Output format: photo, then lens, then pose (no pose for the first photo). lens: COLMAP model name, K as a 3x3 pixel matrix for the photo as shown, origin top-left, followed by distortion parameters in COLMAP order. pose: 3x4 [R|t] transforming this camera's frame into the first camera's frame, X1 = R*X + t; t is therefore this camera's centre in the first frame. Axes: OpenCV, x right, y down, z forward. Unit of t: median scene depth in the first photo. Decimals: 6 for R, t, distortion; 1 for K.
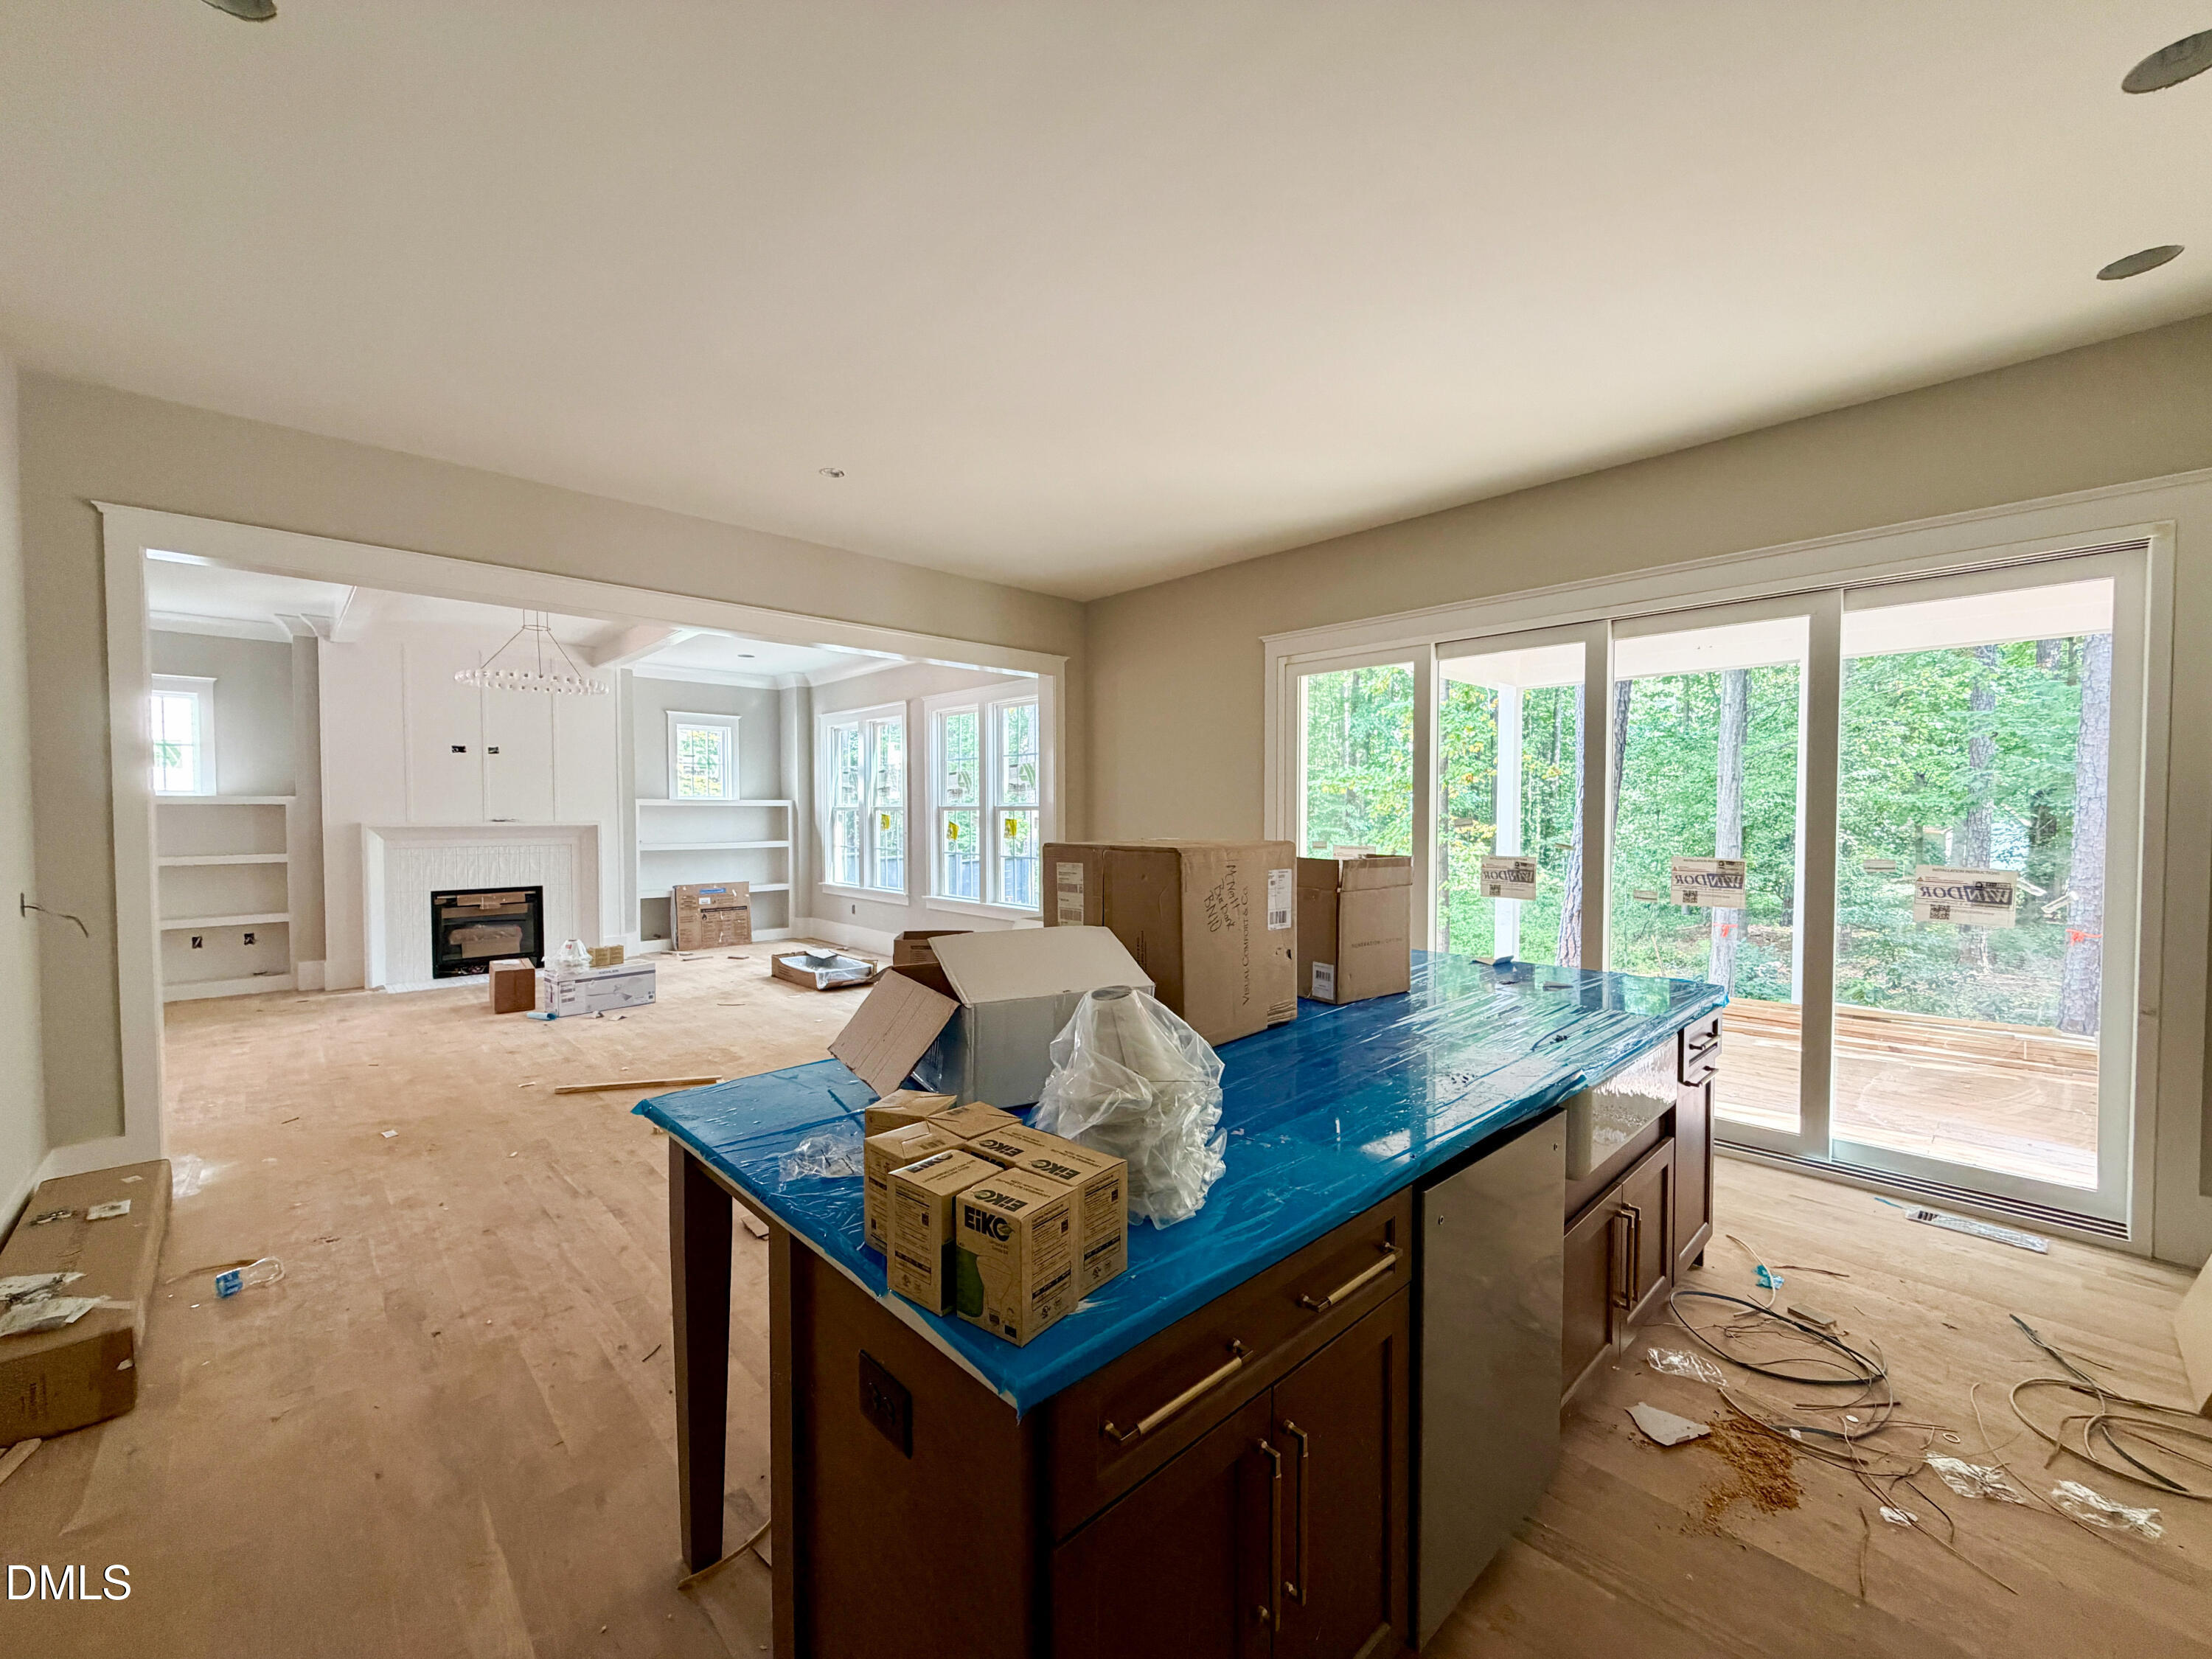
lens RADIAL K [[882.3, 0, 1099.6], [0, 882.3, 838.0], [0, 0, 1]] dist [-0.000297, 0.000086]
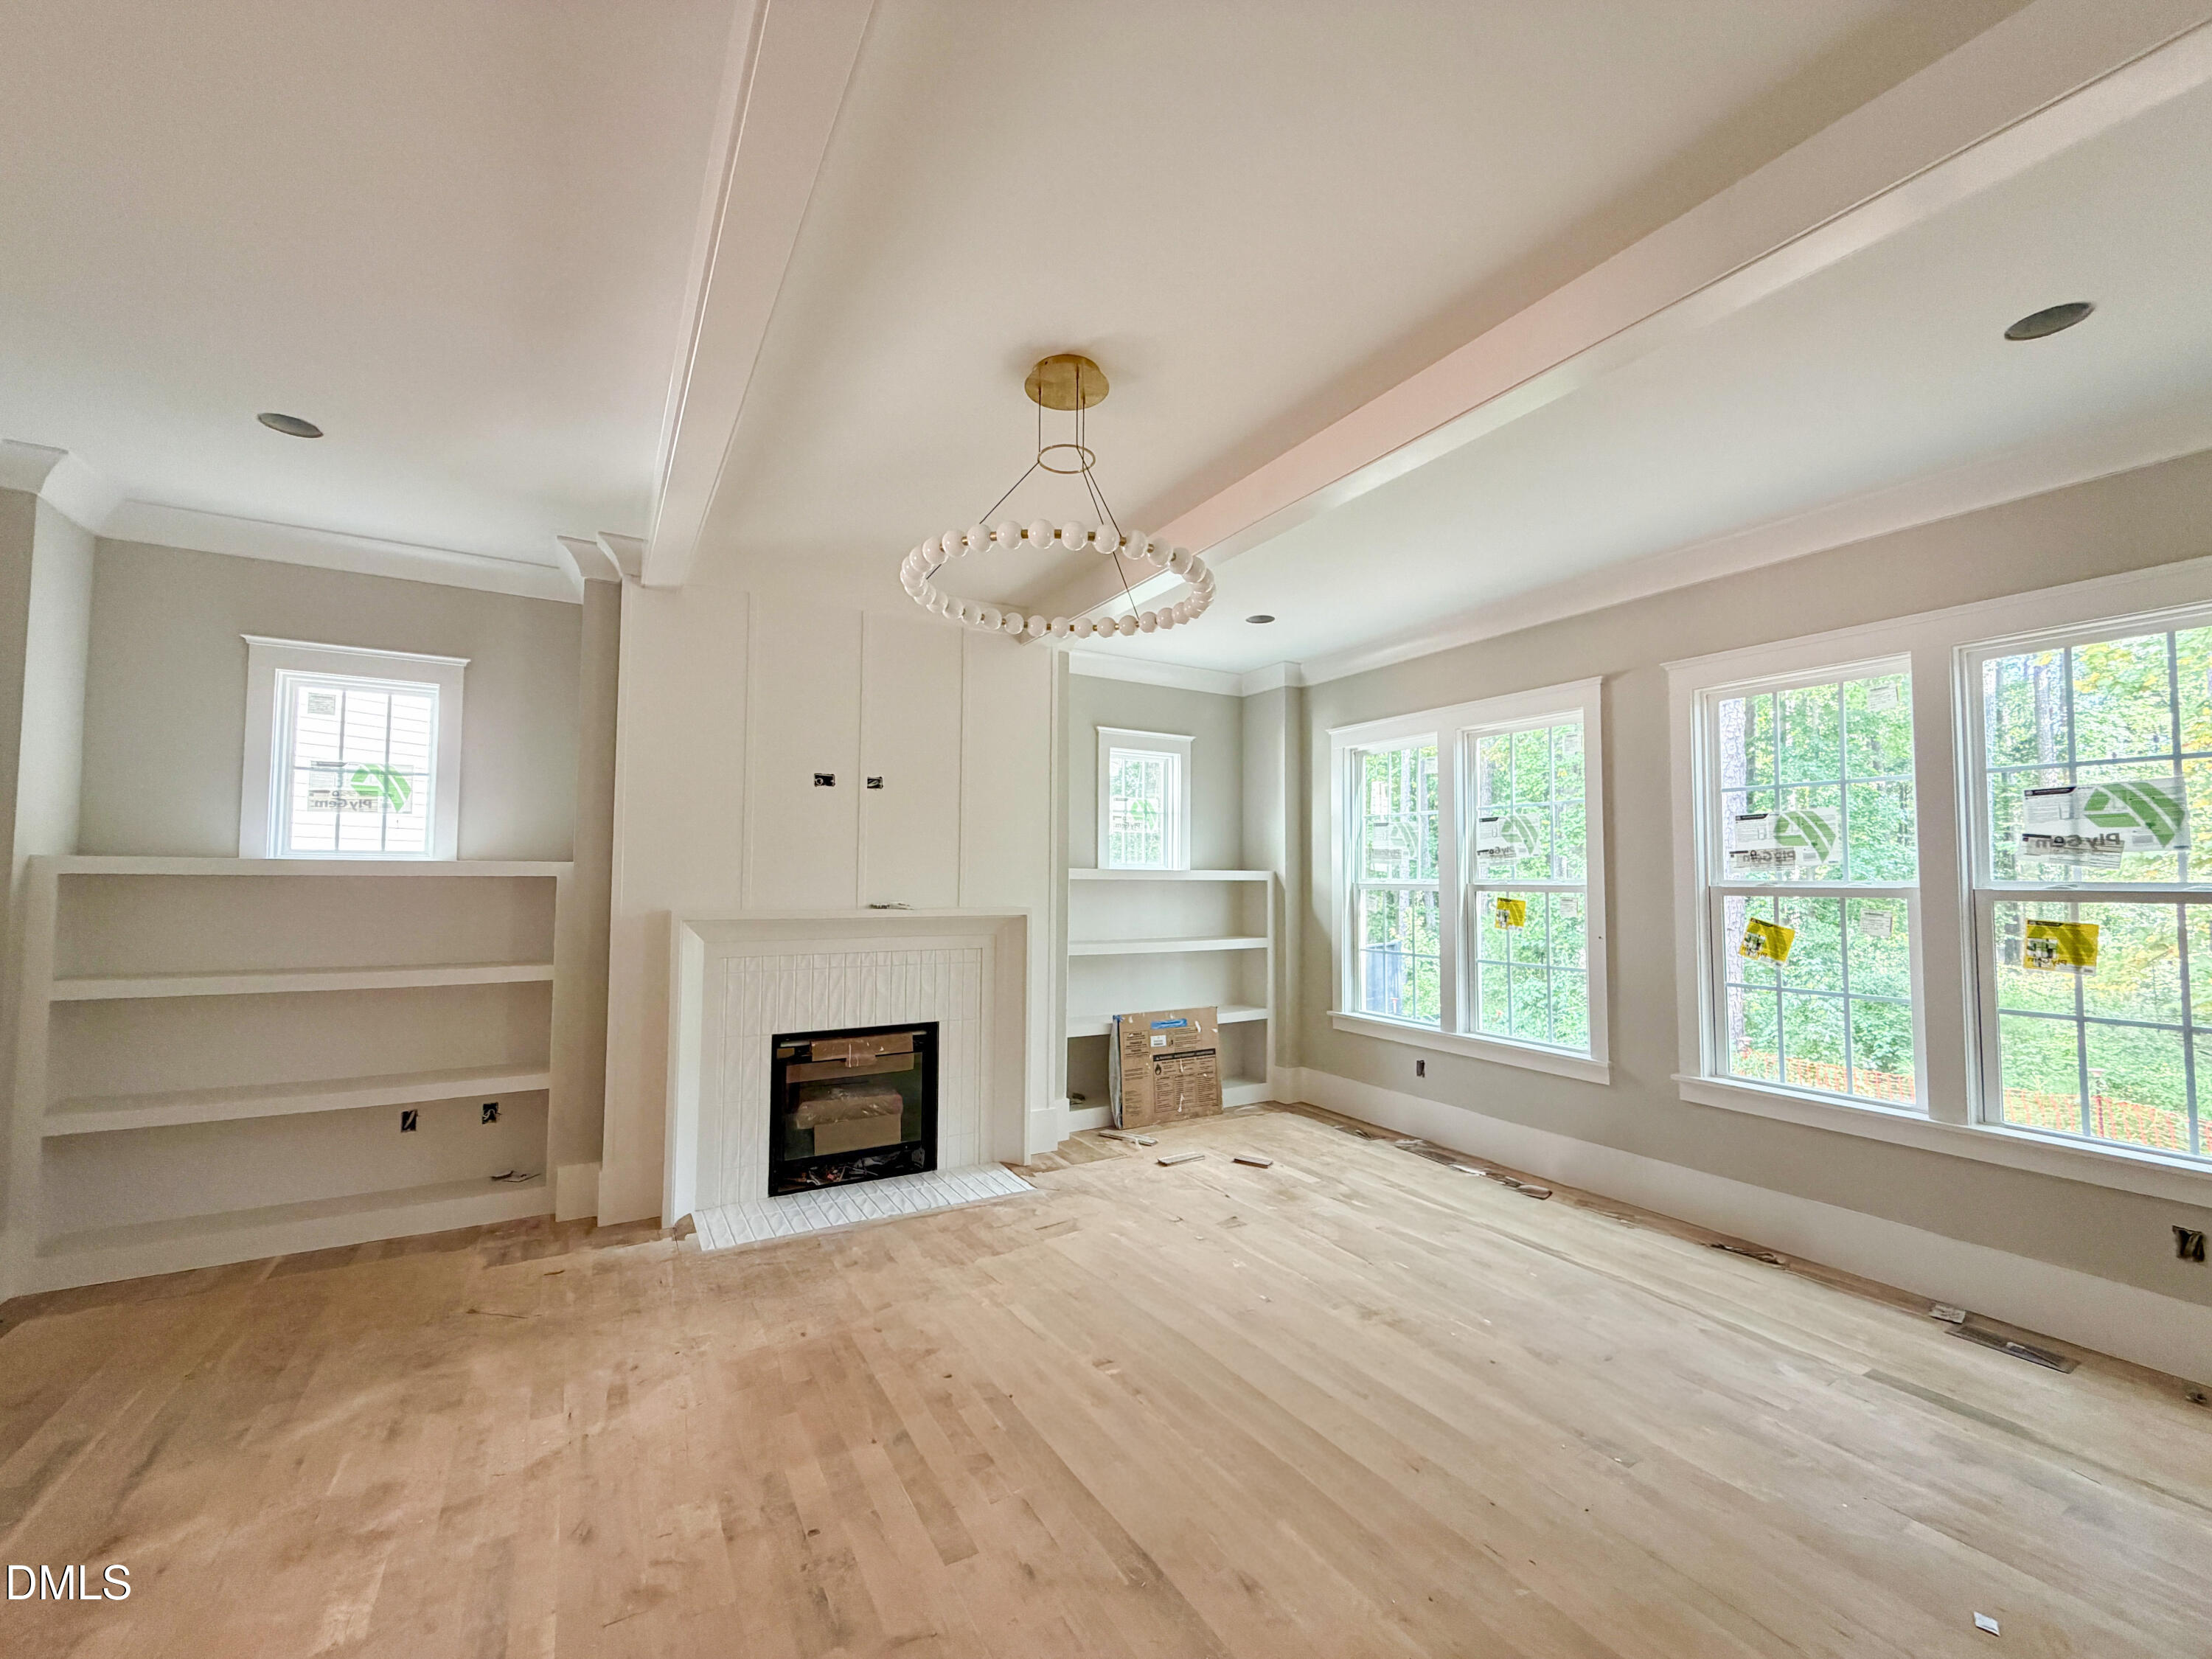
lens RADIAL K [[886.5, 0, 1102.2], [0, 886.5, 838.4], [0, 0, 1]] dist [0.001974, 0.000208]
pose [[0.974086, -0.004176, -0.226138, -0.396990], [-0.013399, 0.997008, -0.076129, -0.020895], [0.225780, 0.077186, 0.971116, 0.458987]]
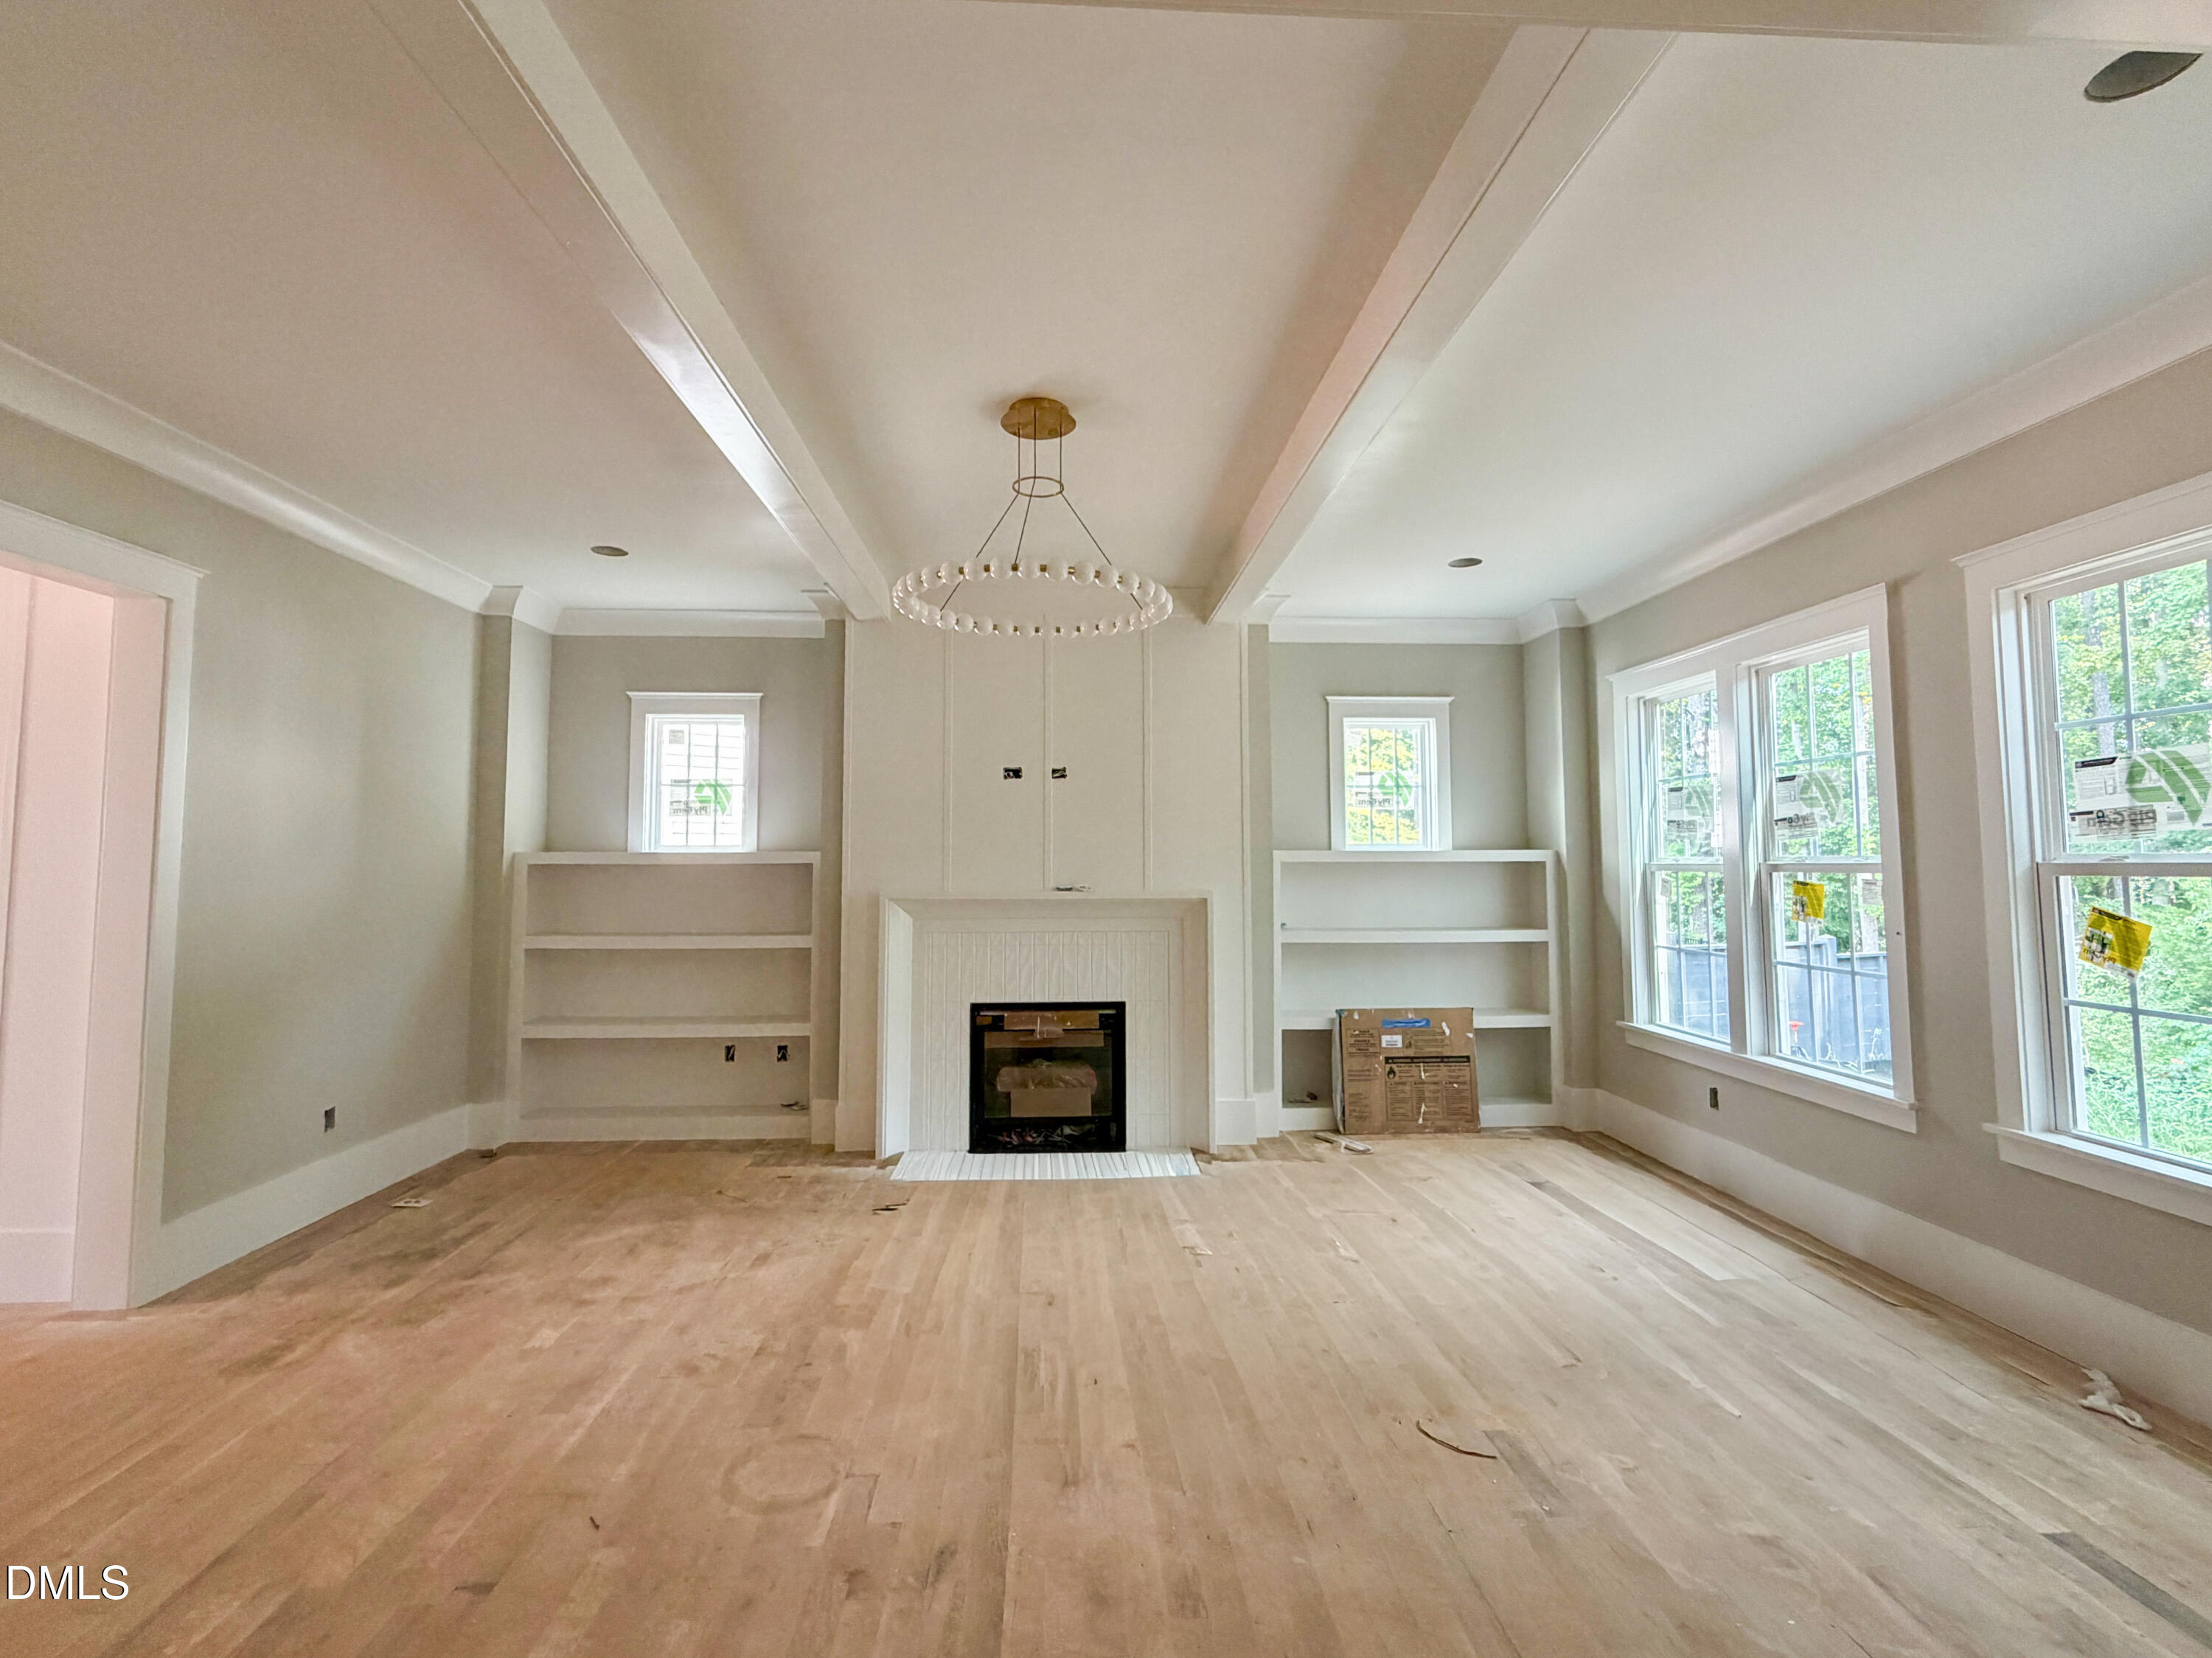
lens RADIAL K [[1012.4, 0, 1104.2], [0, 1012.4, 801.4], [0, 0, 1]] dist [0.000567, 0.000373]
pose [[0.761057, -0.042125, -0.647316, -0.203530], [-0.017738, 0.996165, -0.085681, -0.019666], [0.648443, 0.076691, 0.757391, 0.472171]]
